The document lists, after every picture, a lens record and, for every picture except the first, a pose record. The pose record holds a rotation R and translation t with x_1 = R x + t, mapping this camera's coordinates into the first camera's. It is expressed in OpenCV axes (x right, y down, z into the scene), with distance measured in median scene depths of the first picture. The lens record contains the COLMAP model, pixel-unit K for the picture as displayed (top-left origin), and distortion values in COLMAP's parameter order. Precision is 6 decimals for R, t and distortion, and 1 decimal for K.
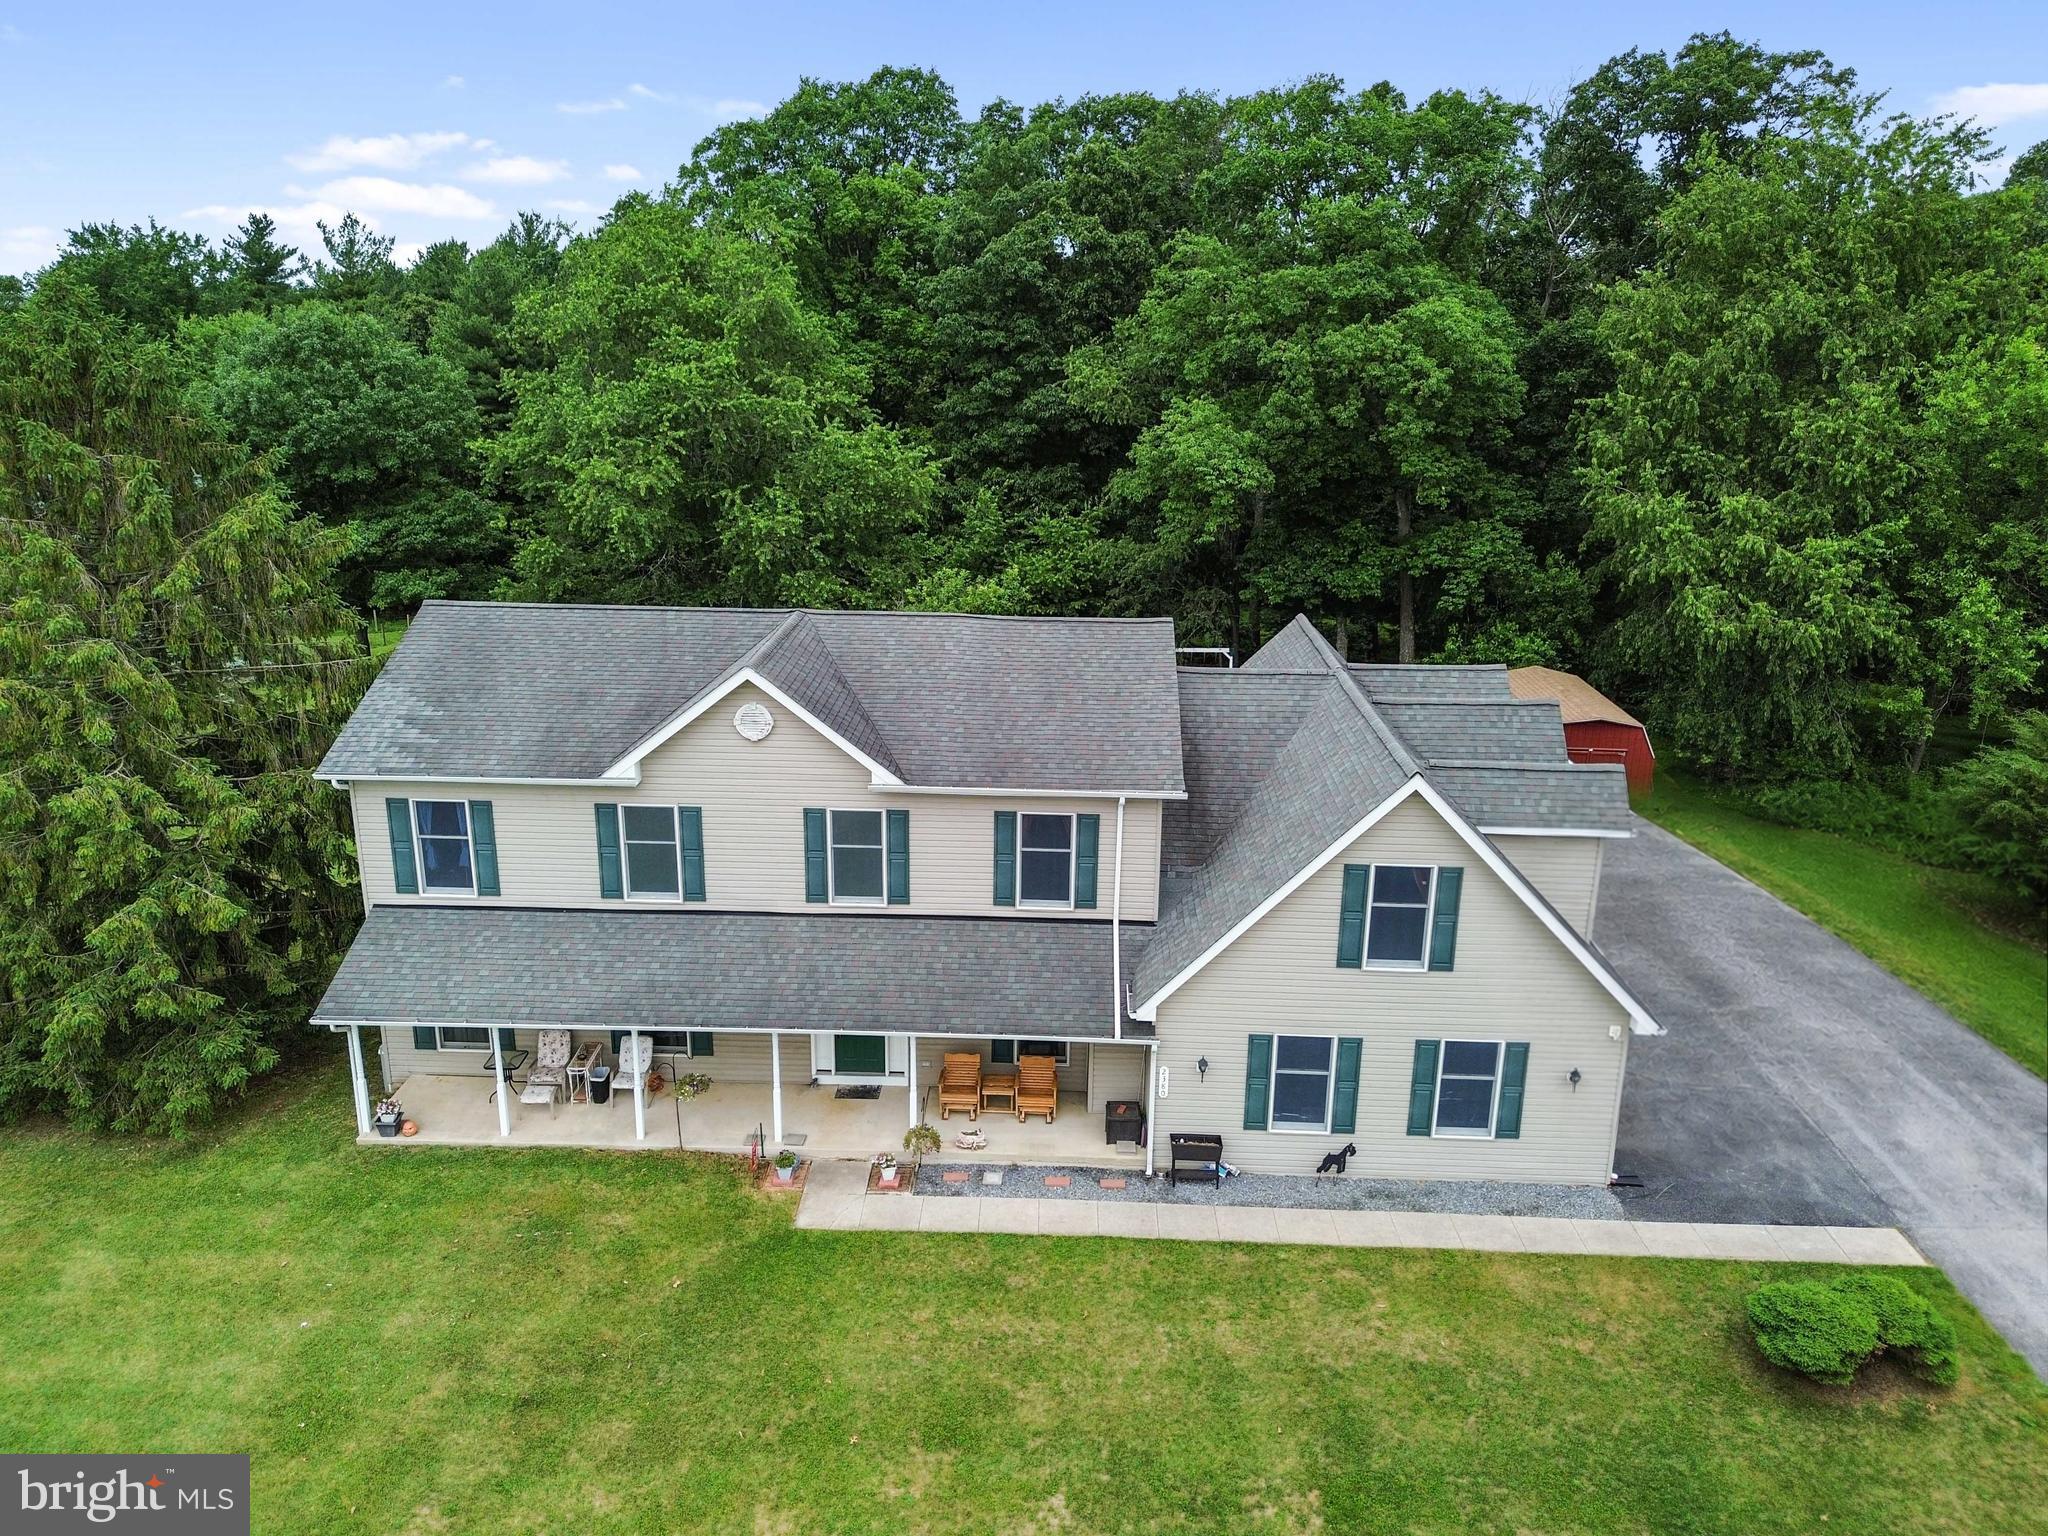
lens RADIAL K [[1437.8, 0, 1028.0], [0, 1437.8, 751.8], [0, 0, 1]] dist [0.045282, -0.043147]
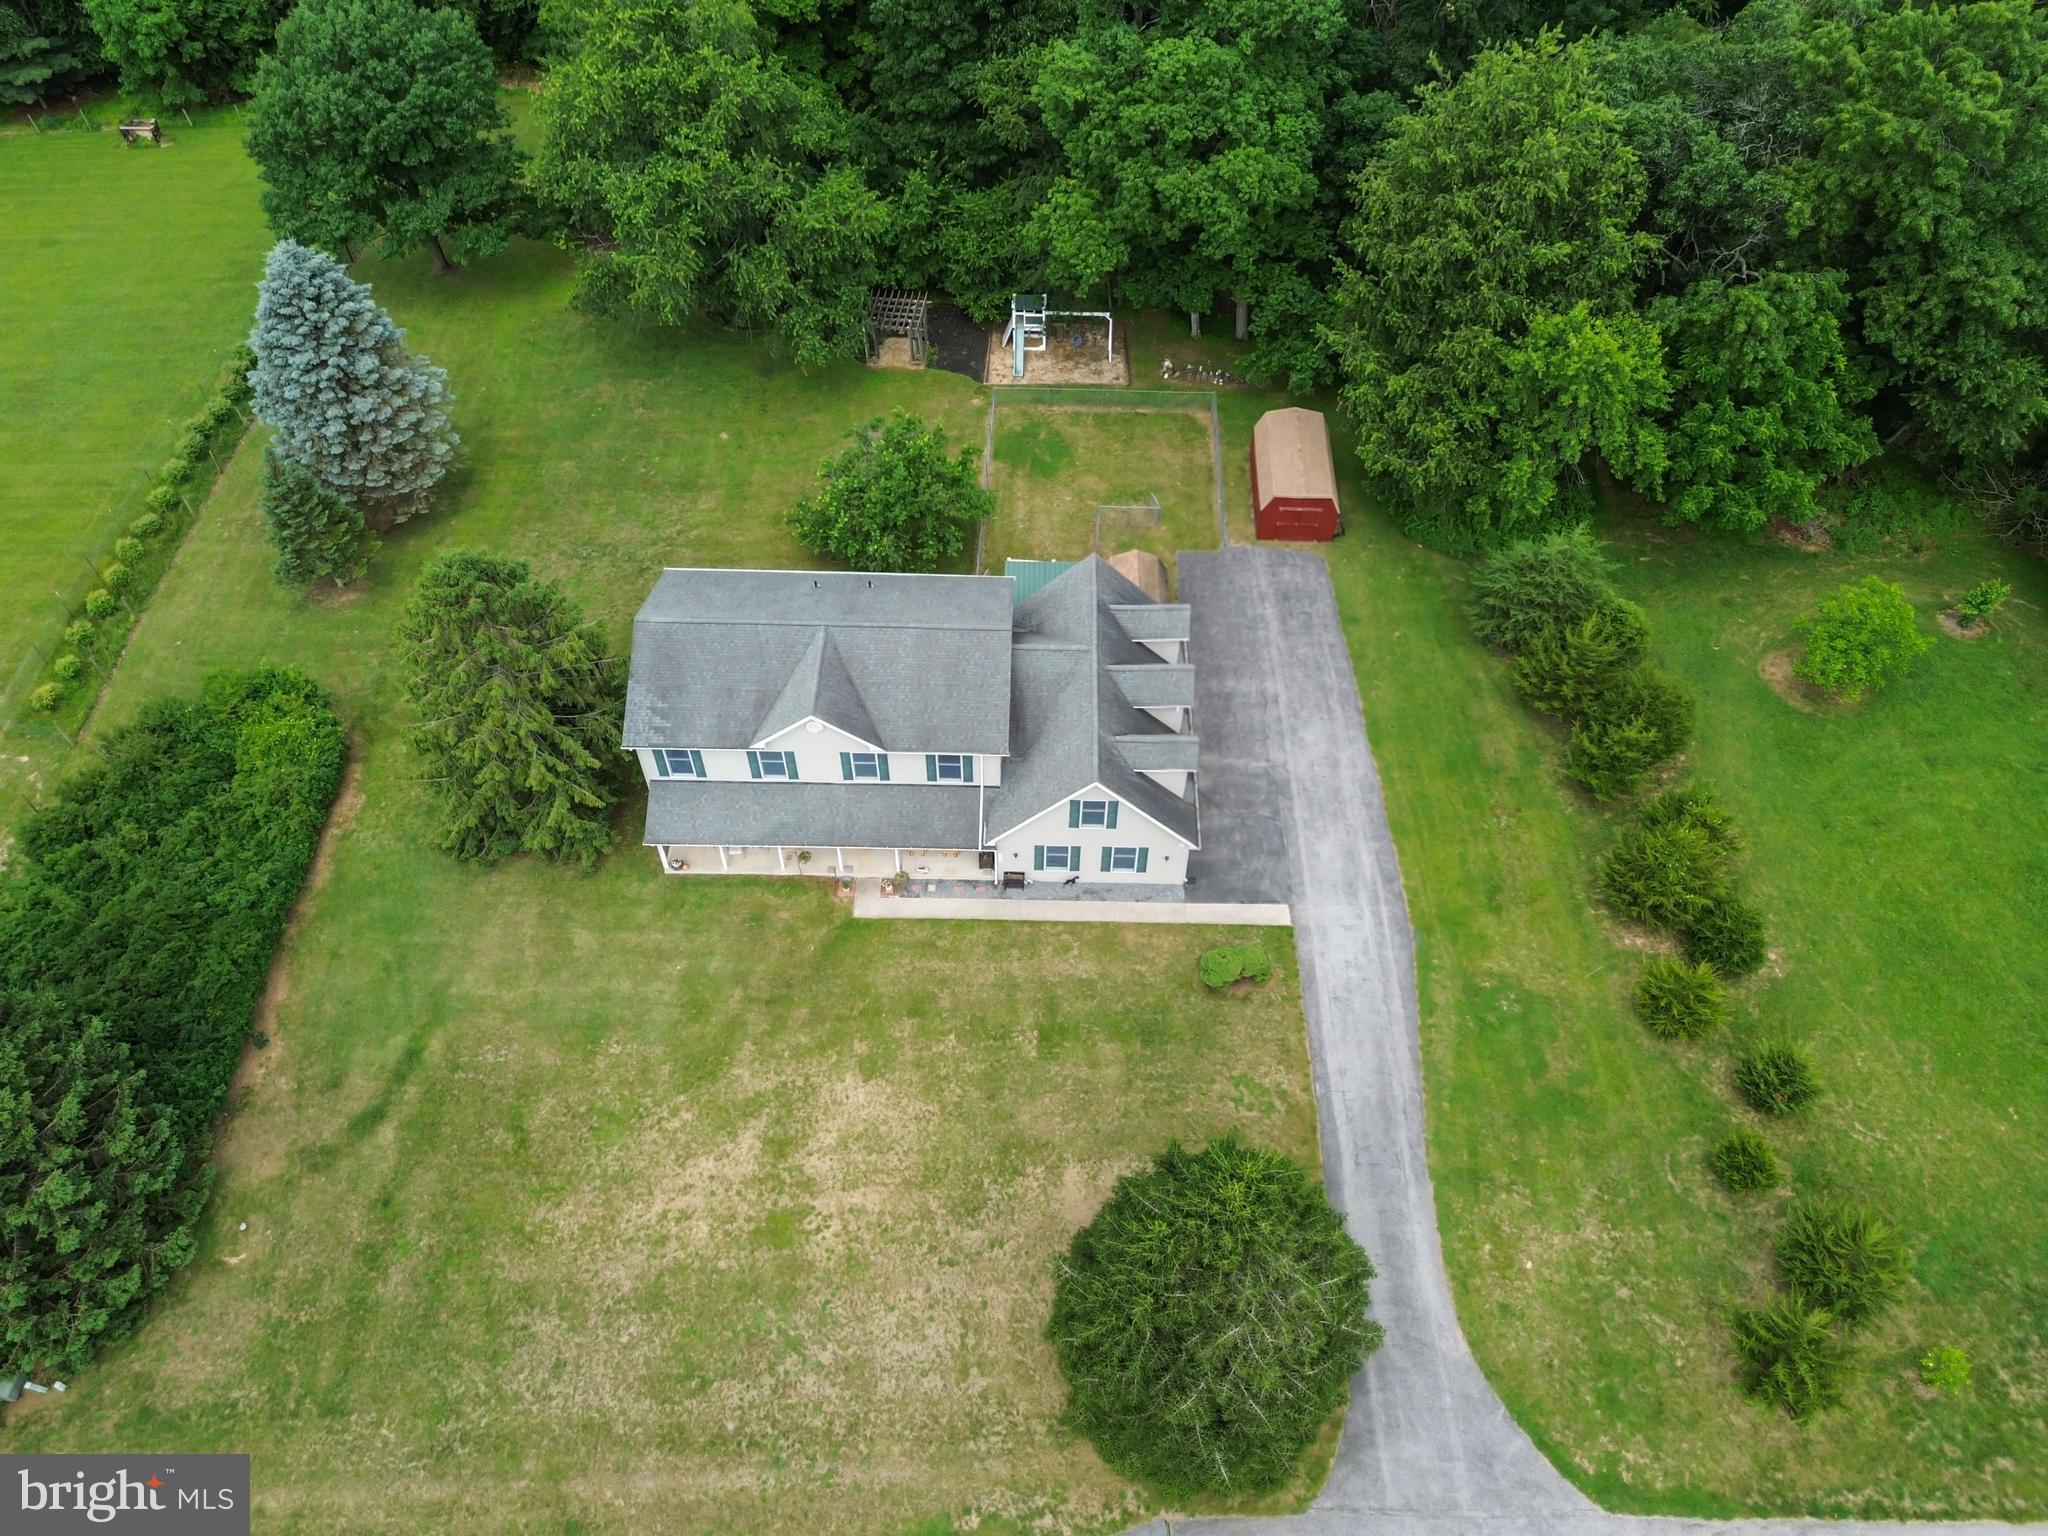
lens RADIAL K [[1437.8, 0, 1035.9], [0, 1437.8, 731.8], [0, 0, 1]] dist [0.045282, -0.043147]
pose [[0.999848, -0.015107, 0.008704, 0.131052], [0.007647, 0.828598, 0.559792, -1.248197], [-0.015669, -0.559640, 0.828587, -0.848705]]
